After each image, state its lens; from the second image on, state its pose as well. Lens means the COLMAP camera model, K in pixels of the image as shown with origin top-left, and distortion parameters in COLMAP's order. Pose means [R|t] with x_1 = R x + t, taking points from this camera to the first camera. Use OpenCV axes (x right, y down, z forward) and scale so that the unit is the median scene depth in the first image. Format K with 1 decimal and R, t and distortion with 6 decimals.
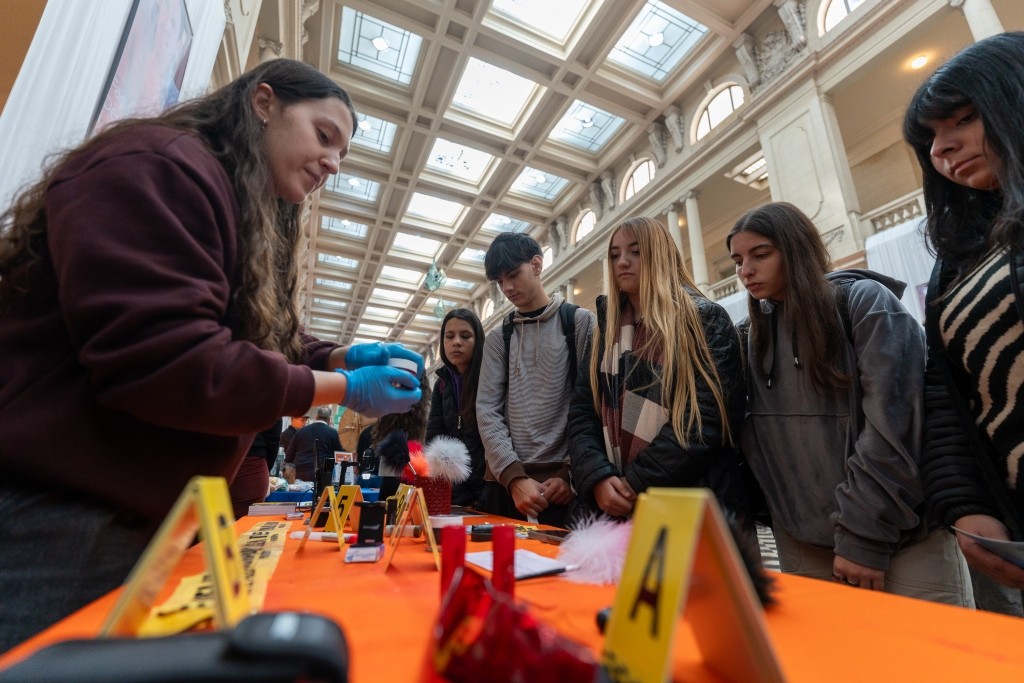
lens RADIAL K [[430.3, 0, 513.0], [0, 430.3, 286.0], [0, 0, 1]] dist [0.000868, 0.000066]
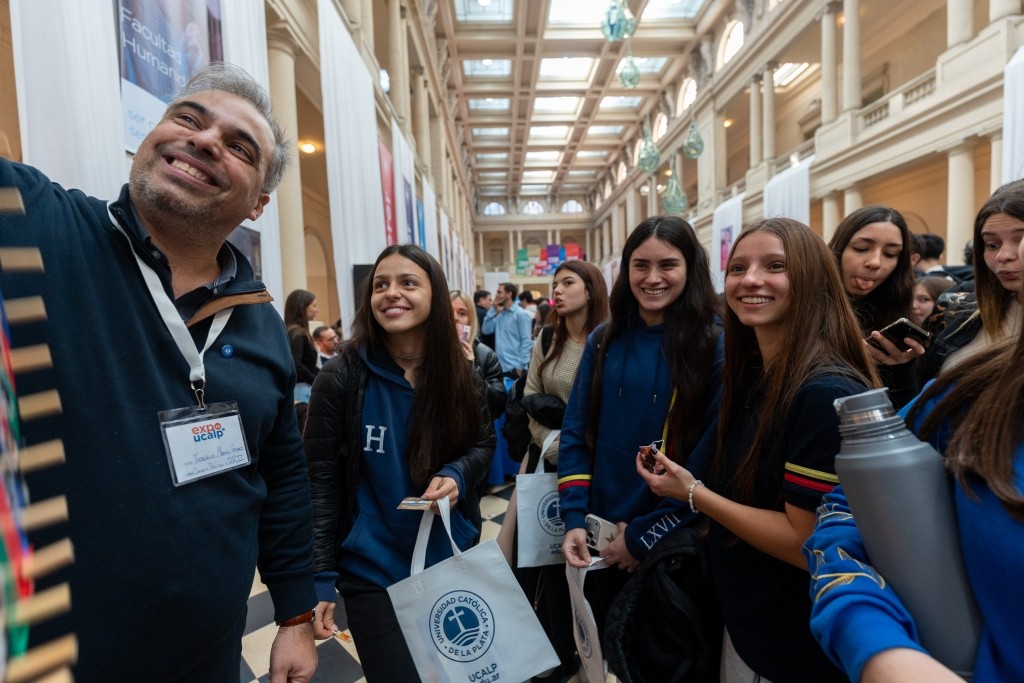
lens RADIAL K [[495.2, 0, 512.0], [0, 495.2, 341.5], [0, 0, 1]] dist [0.000861, 0.000131]
pose [[0.916178, -0.035640, -0.399185, 0.138970], [0.216329, 0.882448, 0.417716, -0.123524], [0.337372, -0.469058, 0.816189, -0.275096]]
